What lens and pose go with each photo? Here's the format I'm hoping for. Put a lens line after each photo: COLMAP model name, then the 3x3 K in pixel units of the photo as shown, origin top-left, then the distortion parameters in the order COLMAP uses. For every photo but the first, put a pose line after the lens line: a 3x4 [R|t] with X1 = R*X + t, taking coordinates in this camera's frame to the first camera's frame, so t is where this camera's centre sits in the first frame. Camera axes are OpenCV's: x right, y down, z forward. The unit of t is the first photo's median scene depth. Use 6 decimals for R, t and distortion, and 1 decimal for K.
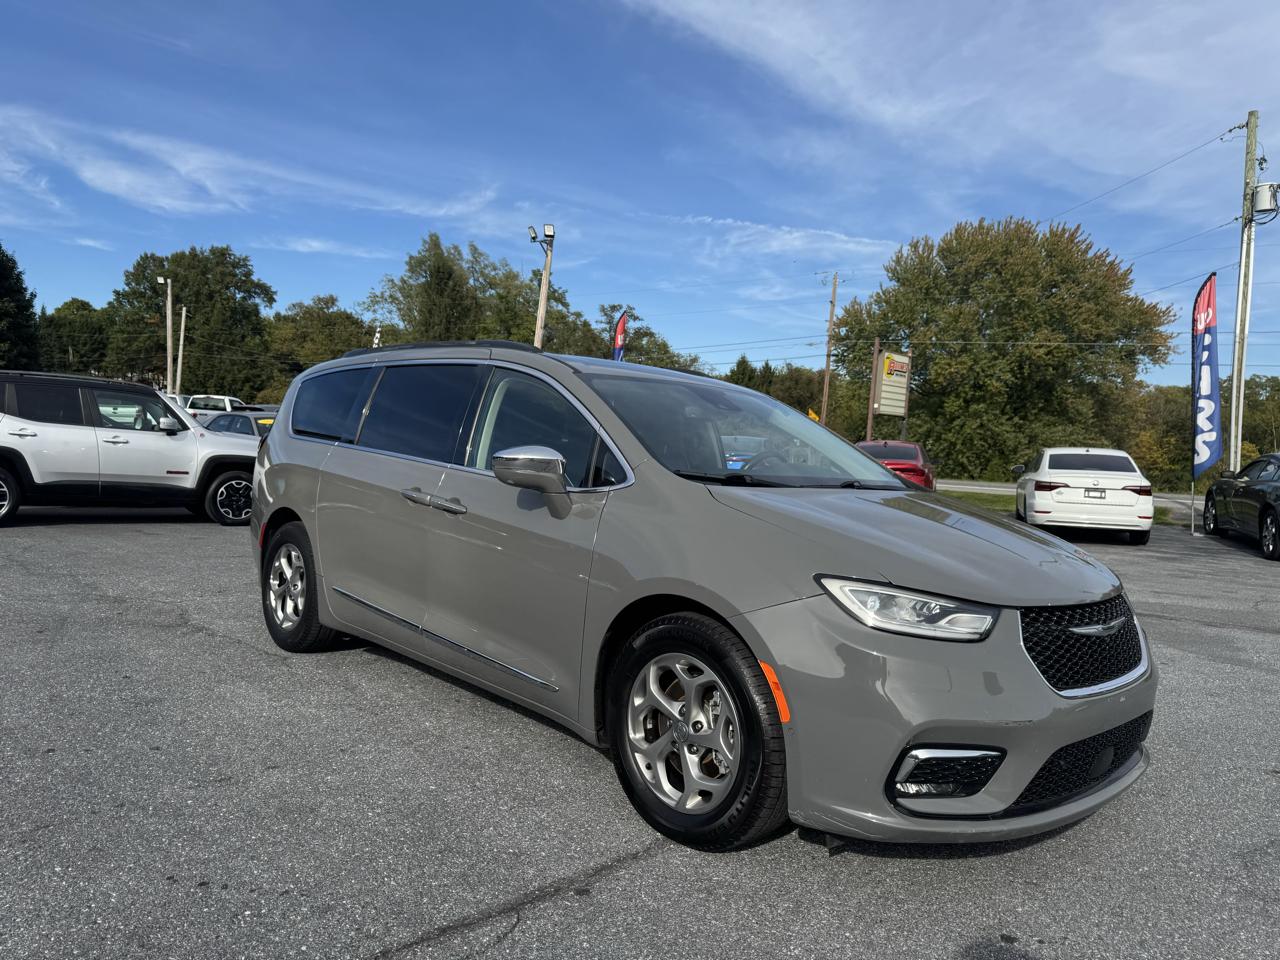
lens RADIAL K [[898.4, 0, 636.8], [0, 898.4, 498.4], [0, 0, 1]] dist [0.057552, -0.075019]
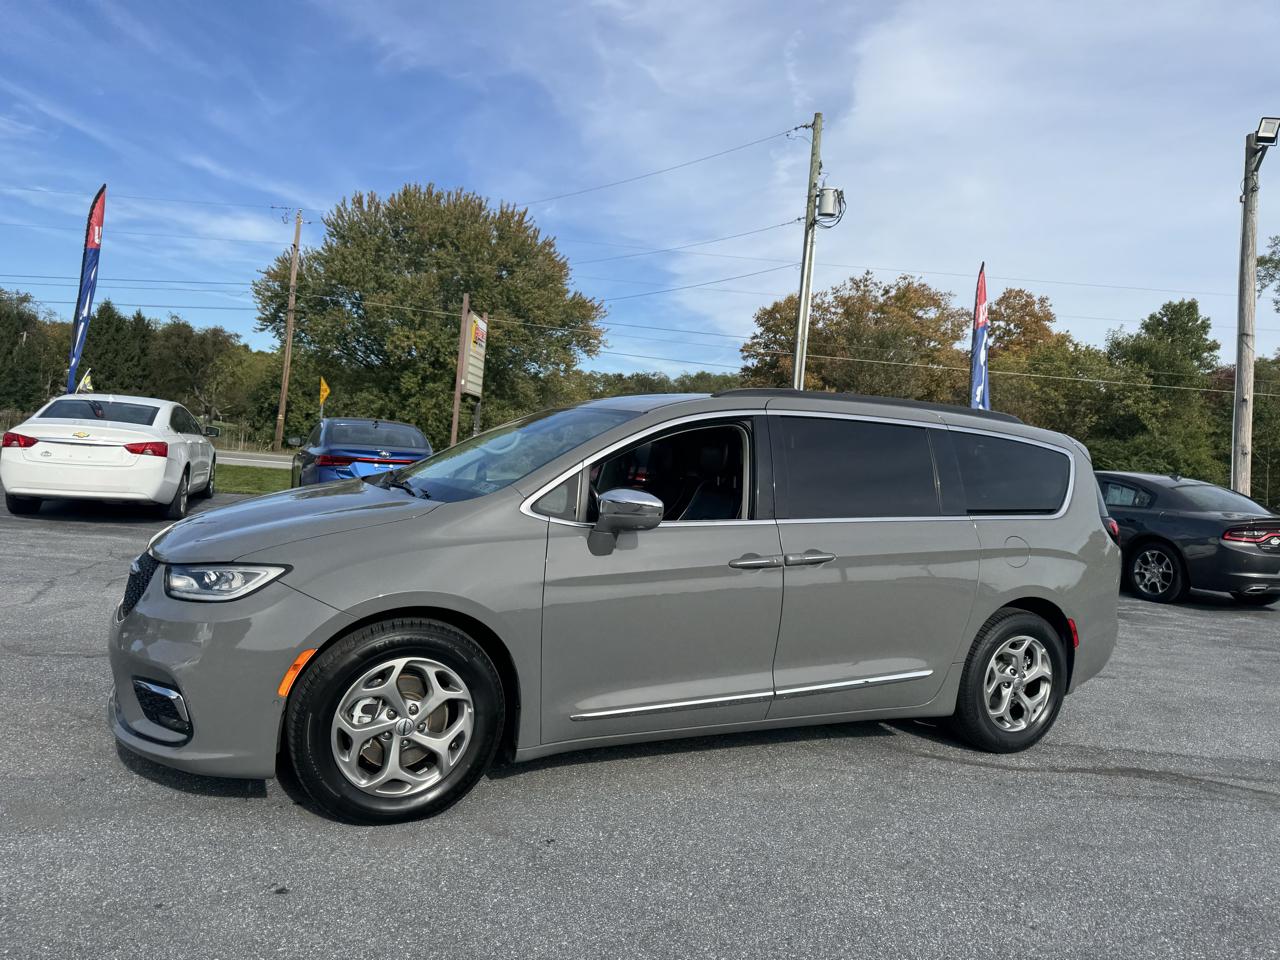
lens RADIAL K [[898.4, 0, 645.8], [0, 898.4, 481.6], [0, 0, 1]] dist [0.057552, -0.075019]
pose [[0.779941, -0.006998, 0.625814, -0.041352], [0.000122, 0.999939, 0.011030, -0.011006], [-0.625853, -0.008526, 0.779894, 0.128103]]
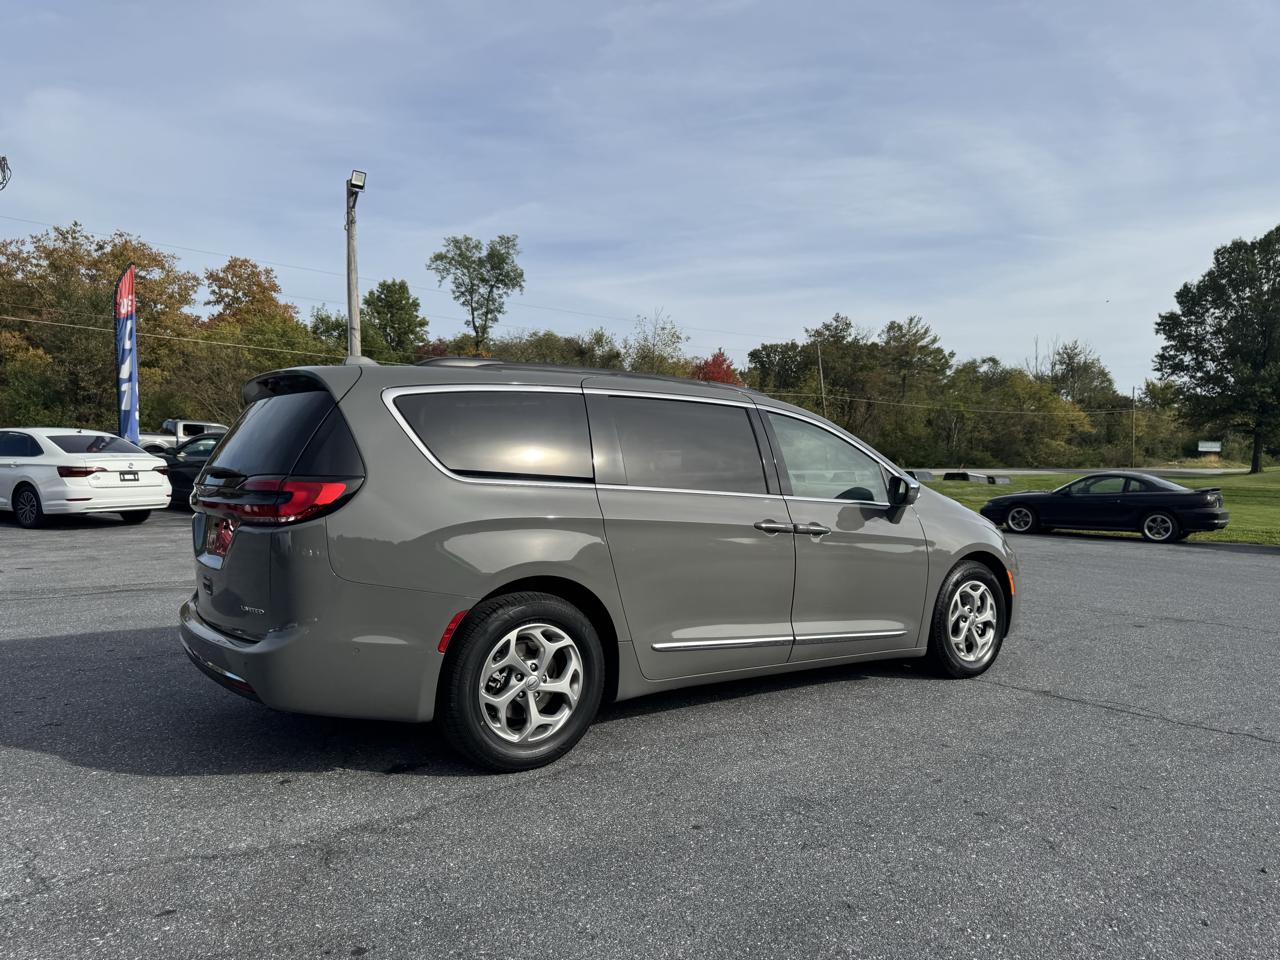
lens RADIAL K [[898.4, 0, 647.4], [0, 898.4, 481.7], [0, 0, 1]] dist [0.057552, -0.075019]
pose [[0.119930, -0.070893, 0.990248, -0.089234], [0.039629, 0.996994, 0.066576, -0.009094], [-0.991991, 0.031258, 0.122379, 0.066241]]
